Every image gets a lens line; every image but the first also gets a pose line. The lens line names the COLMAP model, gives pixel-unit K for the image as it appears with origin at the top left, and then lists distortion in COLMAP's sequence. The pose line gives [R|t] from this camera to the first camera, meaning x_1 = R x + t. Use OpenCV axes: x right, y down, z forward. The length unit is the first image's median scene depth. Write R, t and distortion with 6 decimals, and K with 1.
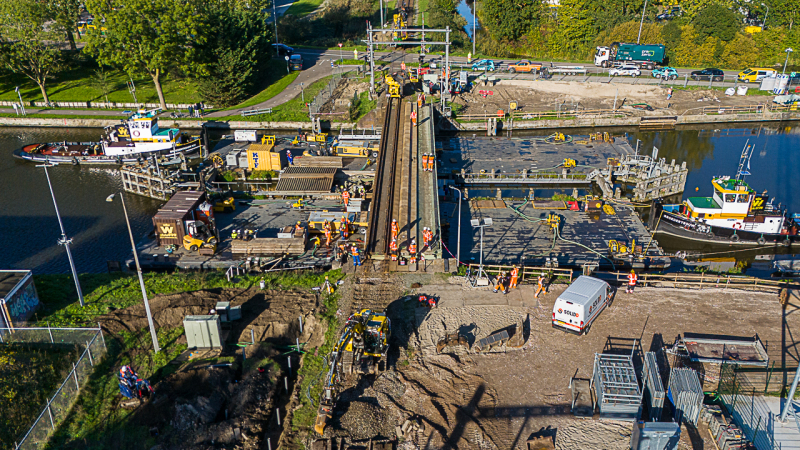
lens RADIAL K [[702.9, 0, 442.6], [0, 702.9, 226.6], [0, 0, 1]] dist [0.039209, -0.017557]
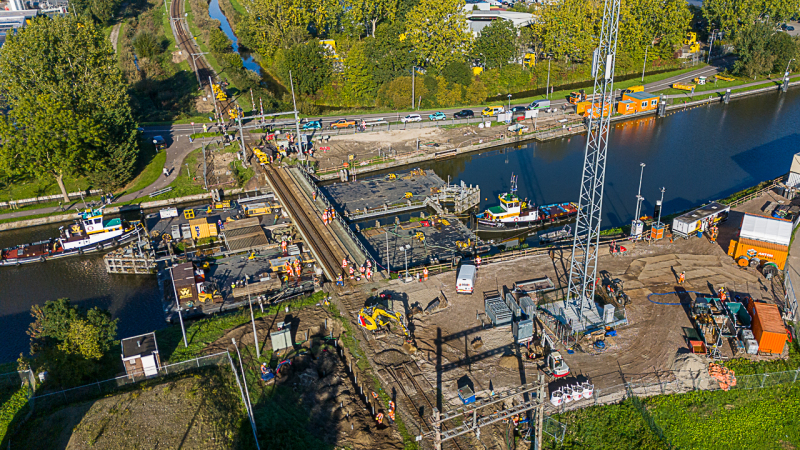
lens RADIAL K [[702.9, 0, 442.6], [0, 702.9, 226.6], [0, 0, 1]] dist [0.039209, -0.017557]
pose [[0.913583, -0.191248, 0.358873, -0.357974], [0.182453, 0.981469, 0.058568, -0.107842], [-0.363424, 0.011970, 0.931547, -0.540241]]
